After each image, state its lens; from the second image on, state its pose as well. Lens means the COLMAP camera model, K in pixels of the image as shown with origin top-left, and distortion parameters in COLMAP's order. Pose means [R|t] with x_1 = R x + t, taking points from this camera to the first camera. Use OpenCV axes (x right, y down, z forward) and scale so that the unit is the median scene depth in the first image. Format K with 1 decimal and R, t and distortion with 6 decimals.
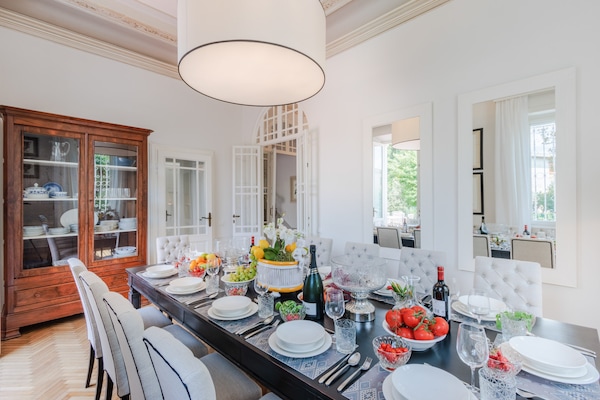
lens RADIAL K [[280.5, 0, 301.7], [0, 280.5, 201.1], [0, 0, 1]] dist [-0.002548, -0.000153]
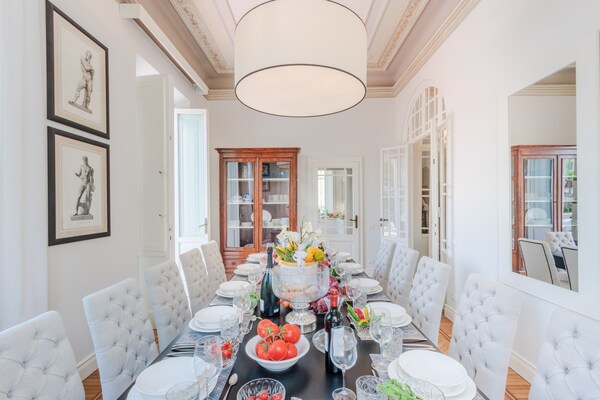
lens RADIAL K [[280.5, 0, 301.7], [0, 280.5, 201.1], [0, 0, 1]] dist [-0.002548, -0.000153]
pose [[0.699646, -0.020482, -0.714196, 0.284105], [0.011679, 0.999783, -0.017232, 0.002575], [0.714394, 0.003715, 0.699734, 0.109895]]
